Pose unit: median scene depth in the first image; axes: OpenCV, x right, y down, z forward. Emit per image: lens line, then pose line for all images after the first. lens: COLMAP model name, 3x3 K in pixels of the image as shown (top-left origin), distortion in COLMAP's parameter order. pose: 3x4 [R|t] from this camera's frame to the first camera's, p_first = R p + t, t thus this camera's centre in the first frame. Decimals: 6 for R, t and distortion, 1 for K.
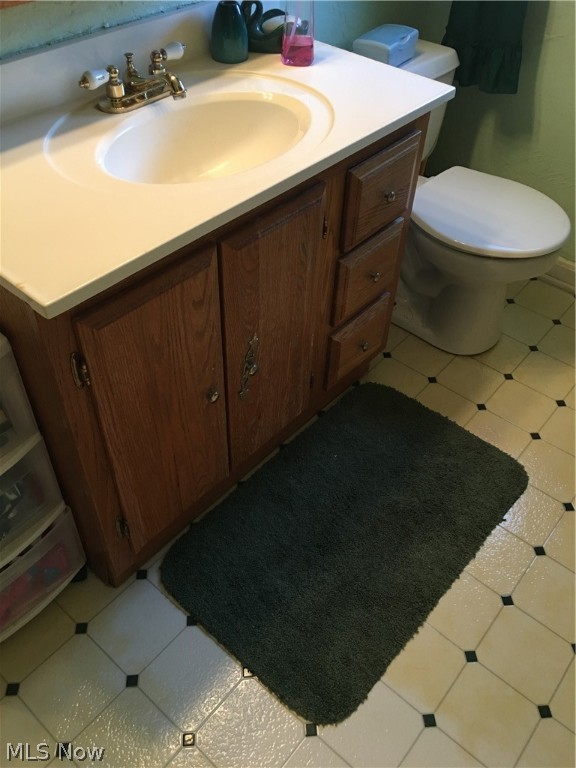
lens RADIAL K [[653.1, 0, 291.8], [0, 653.1, 387.7], [0, 0, 1]] dist [0.067807, -0.084690]
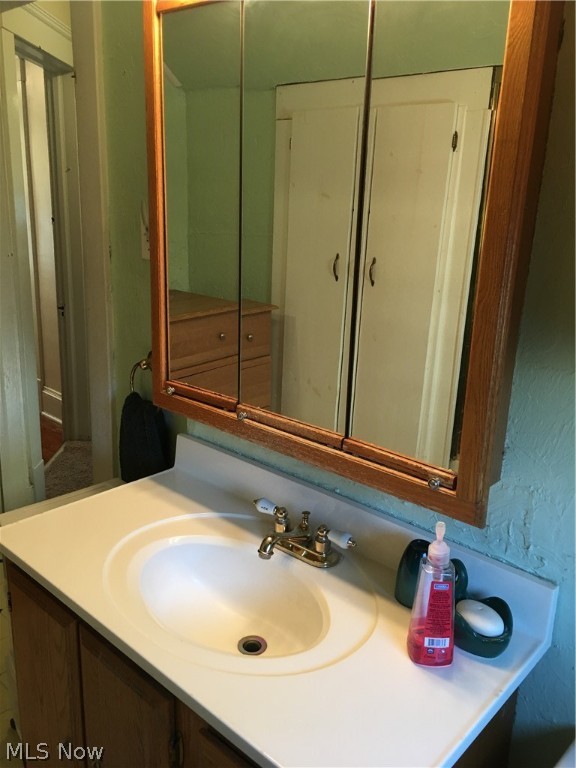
lens RADIAL K [[653.1, 0, 290.2], [0, 653.1, 384.2], [0, 0, 1]] dist [0.067807, -0.084690]
pose [[-0.041236, 0.232684, -0.971678, 0.738316], [-0.734927, 0.651778, 0.187267, -0.809105], [0.676892, 0.721834, 0.144129, 0.662005]]
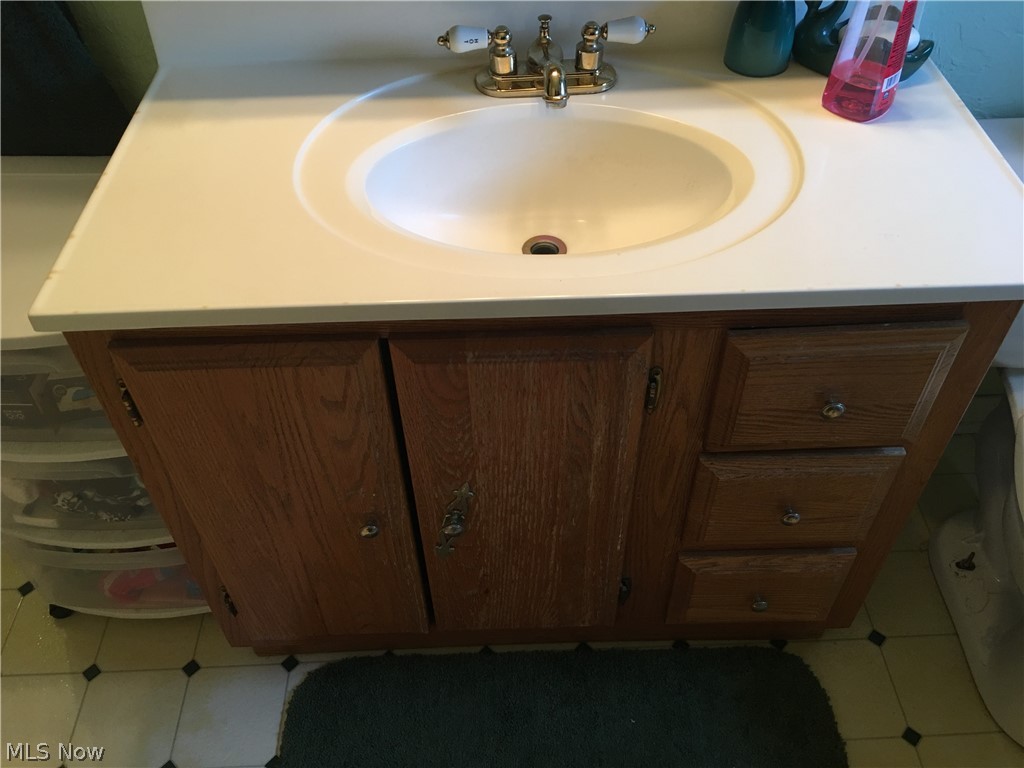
lens RADIAL K [[870.9, 0, 508.2], [0, 870.9, 378.6], [0, 0, 1]] dist [0.067807, -0.084690]
pose [[0.670014, 0.501657, -0.547194, 0.369790], [-0.496513, 0.850808, 0.172048, -0.327734], [0.551866, 0.156414, 0.819133, 0.325587]]
